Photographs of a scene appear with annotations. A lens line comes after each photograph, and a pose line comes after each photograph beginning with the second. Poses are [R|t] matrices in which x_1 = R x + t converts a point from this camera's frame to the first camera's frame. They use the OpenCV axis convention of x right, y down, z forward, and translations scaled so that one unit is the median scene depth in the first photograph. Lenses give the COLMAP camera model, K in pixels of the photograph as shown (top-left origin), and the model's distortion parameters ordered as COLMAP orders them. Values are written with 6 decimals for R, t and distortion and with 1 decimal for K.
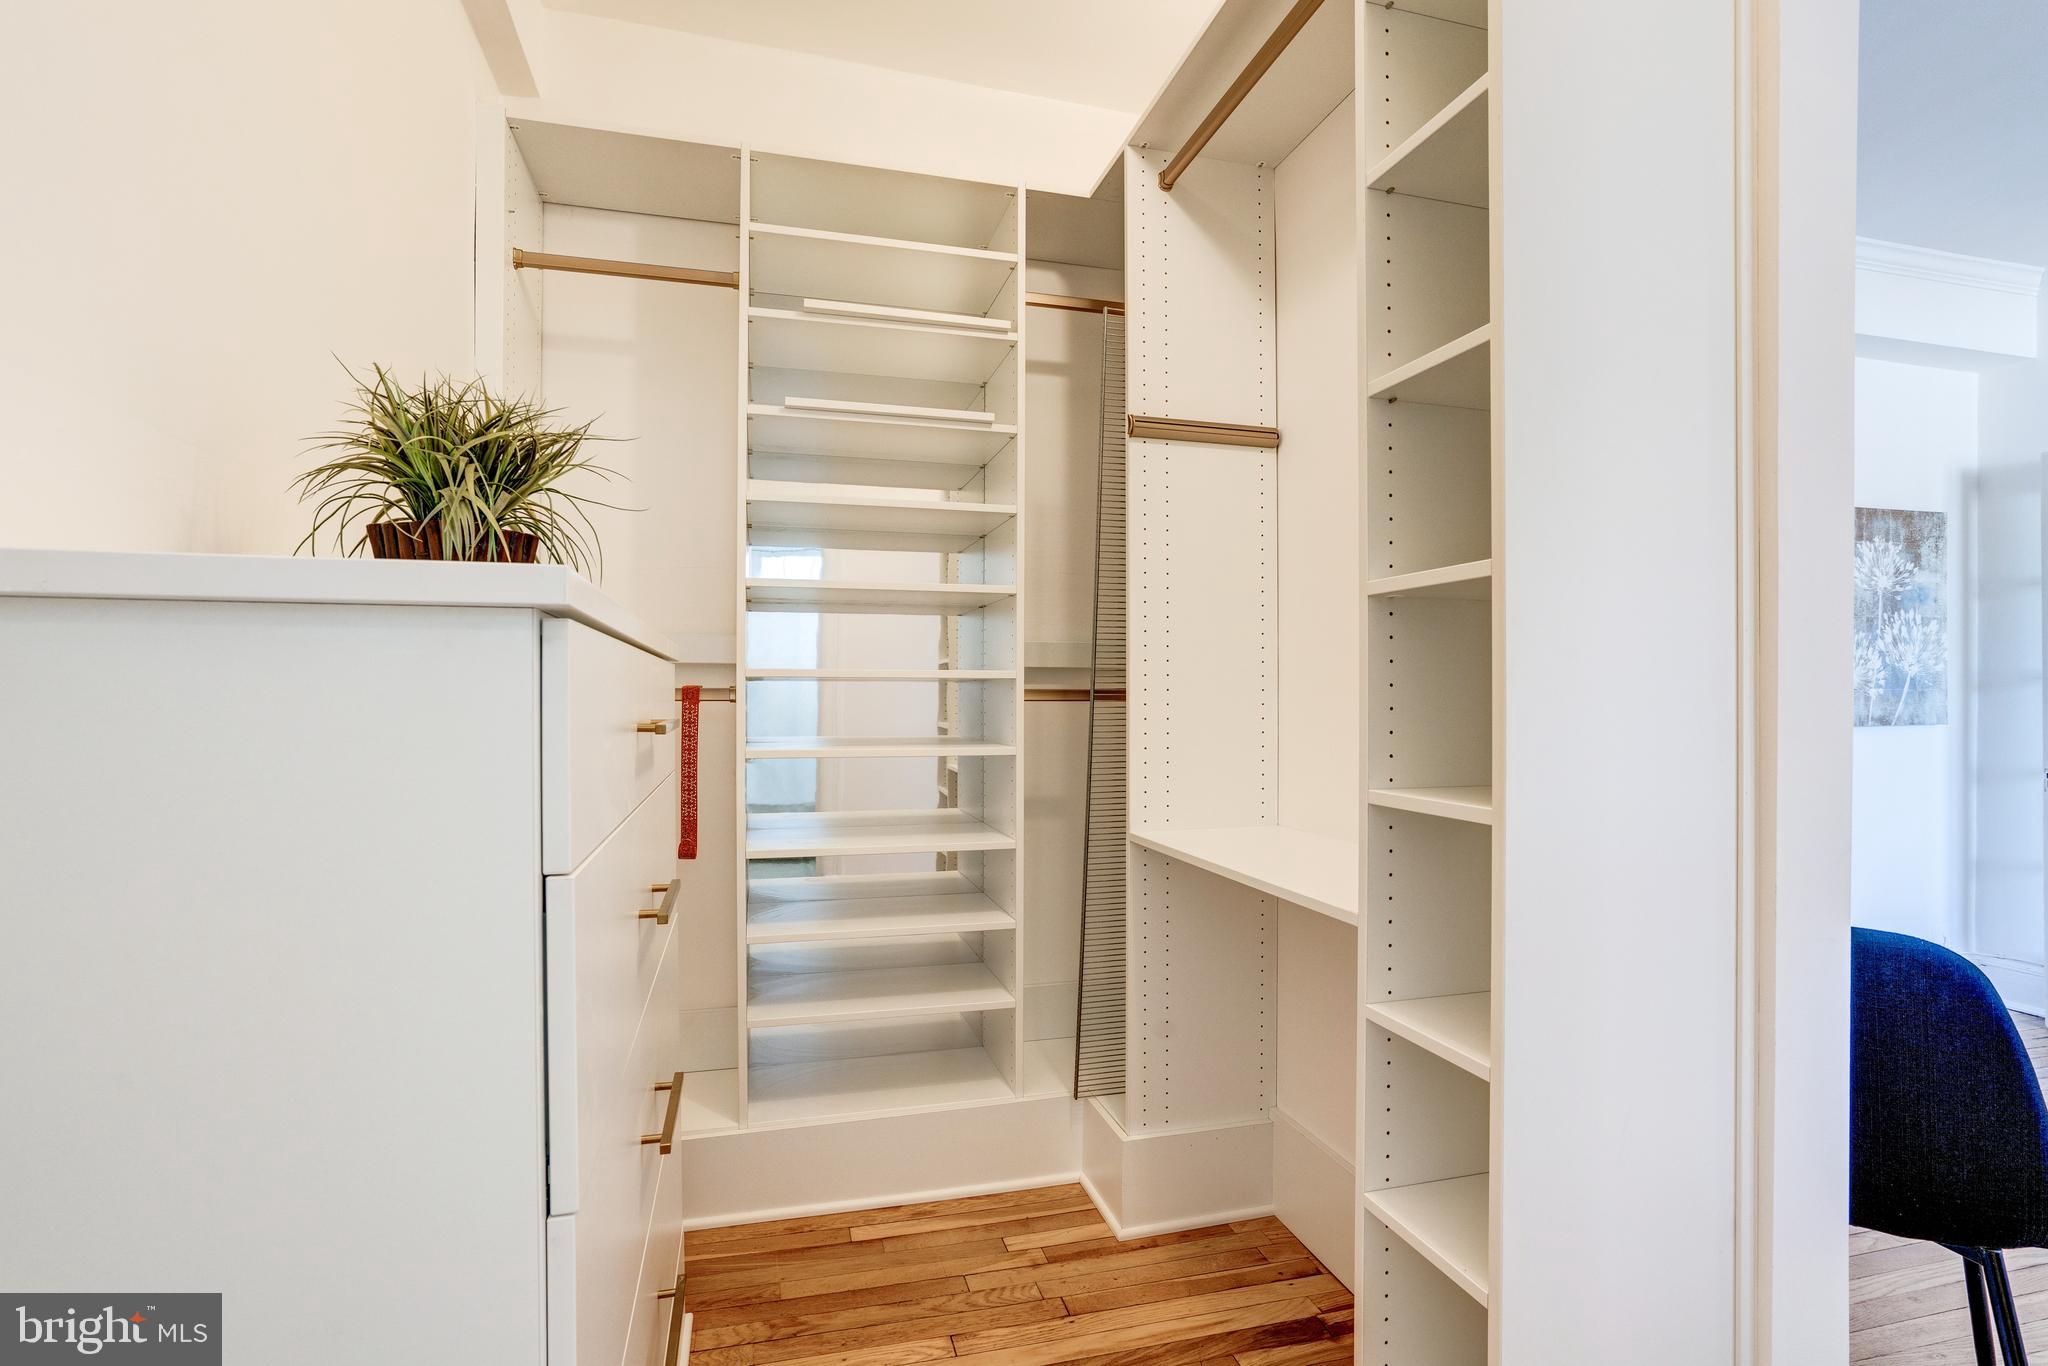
lens RADIAL K [[935.7, 0, 1024.0], [0, 935.7, 683.0], [0, 0, 1]] dist [-0.042433, 0.022847]
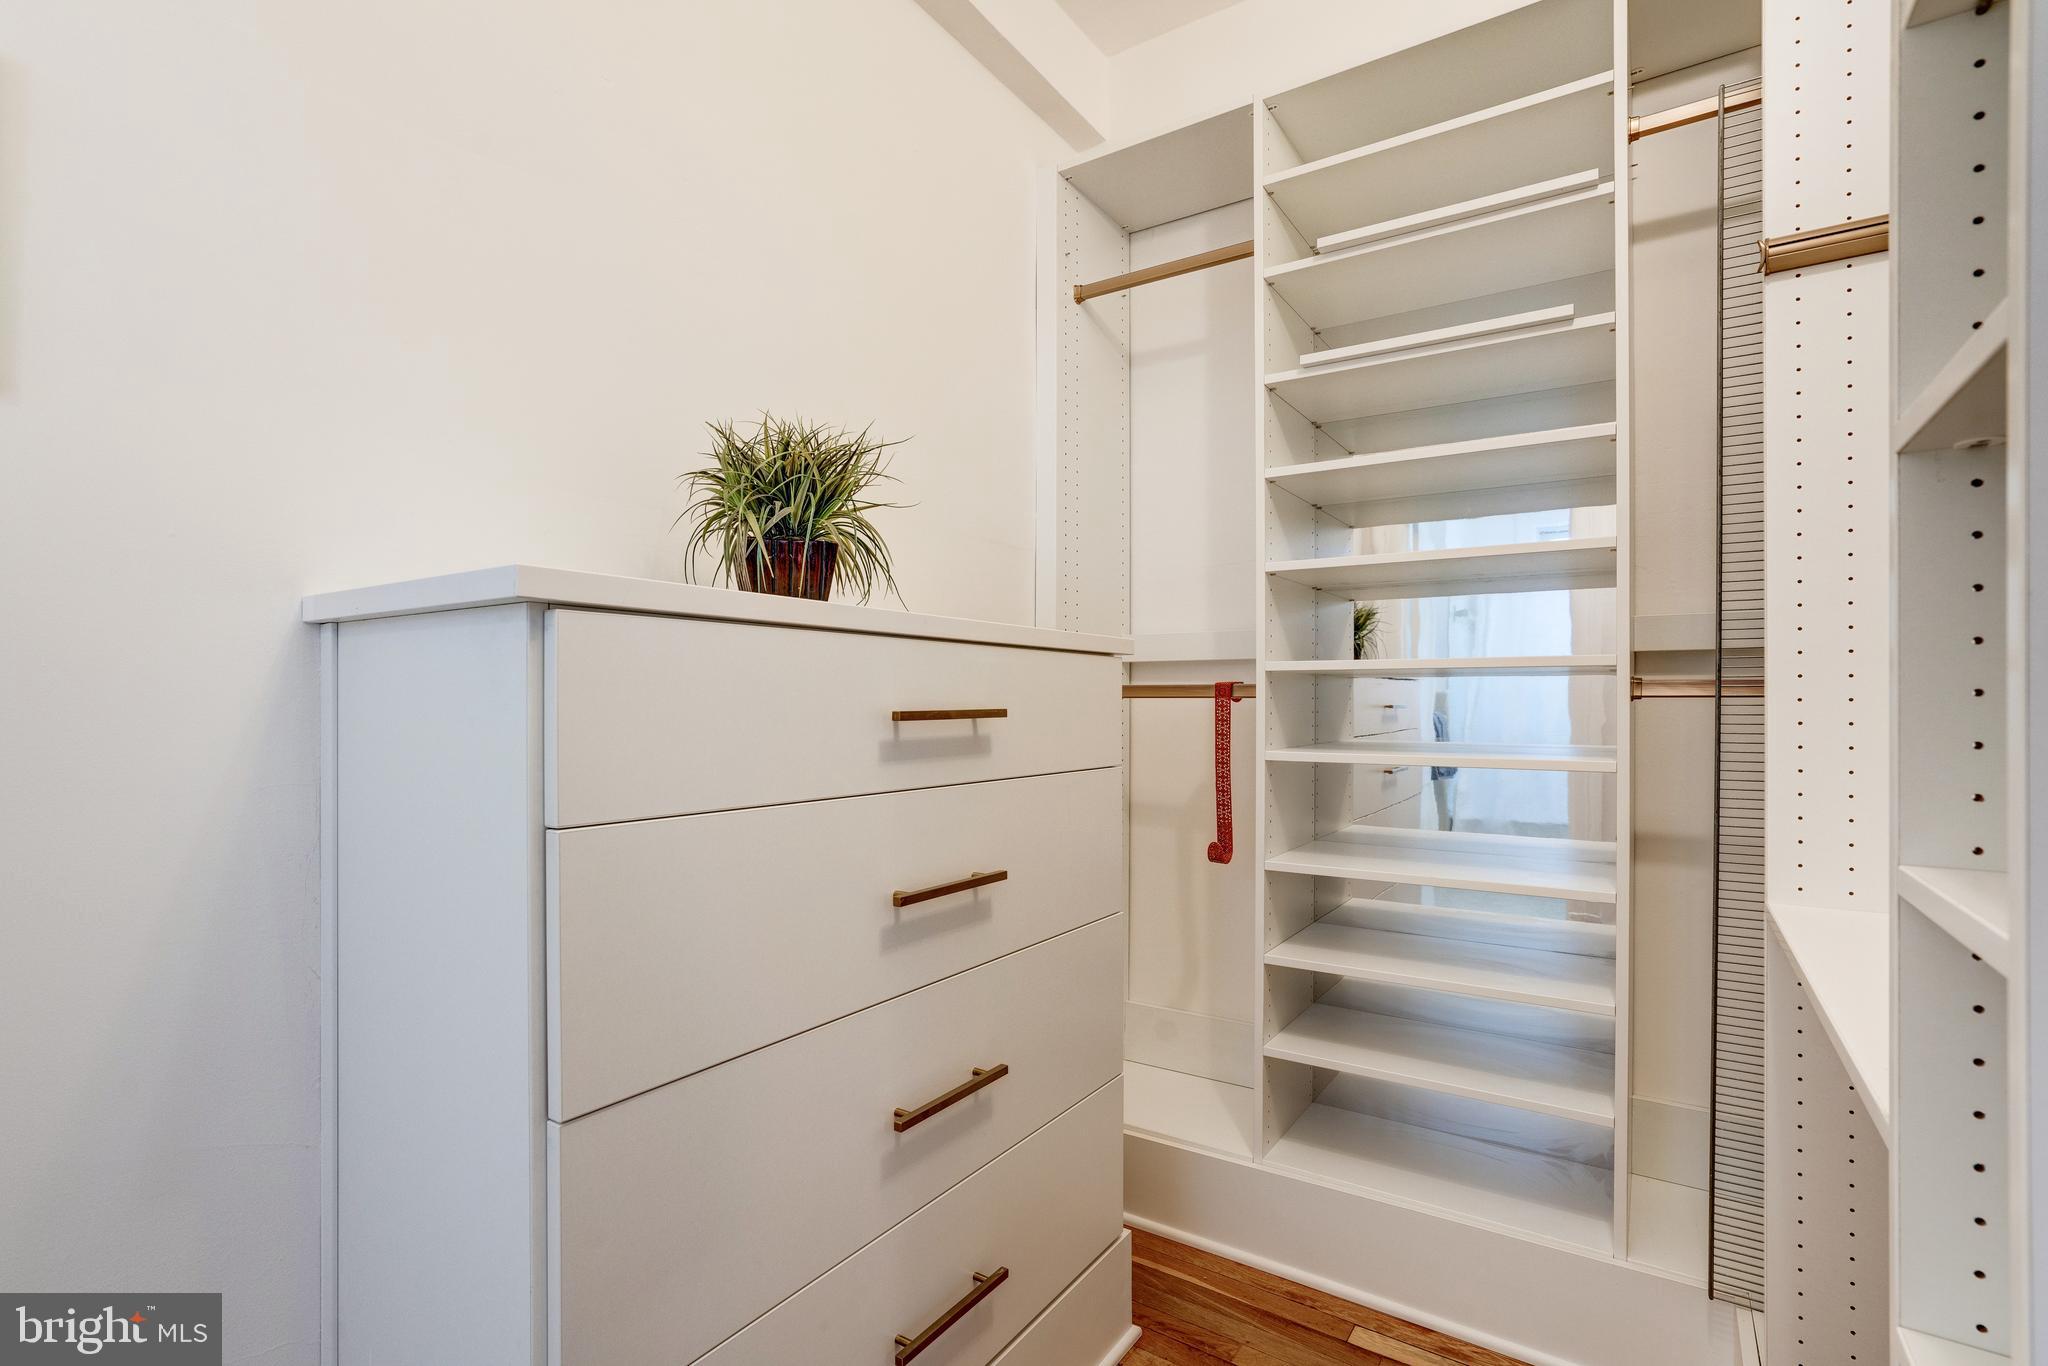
lens RADIAL K [[957.9, 0, 1043.4], [0, 957.9, 690.0], [0, 0, 1]] dist [-0.042276, 0.024089]
pose [[0.666971, -0.007360, -0.745048, 0.254509], [0.006586, 0.999970, -0.003982, 0.013591], [0.745055, -0.002252, 0.666999, 0.210419]]
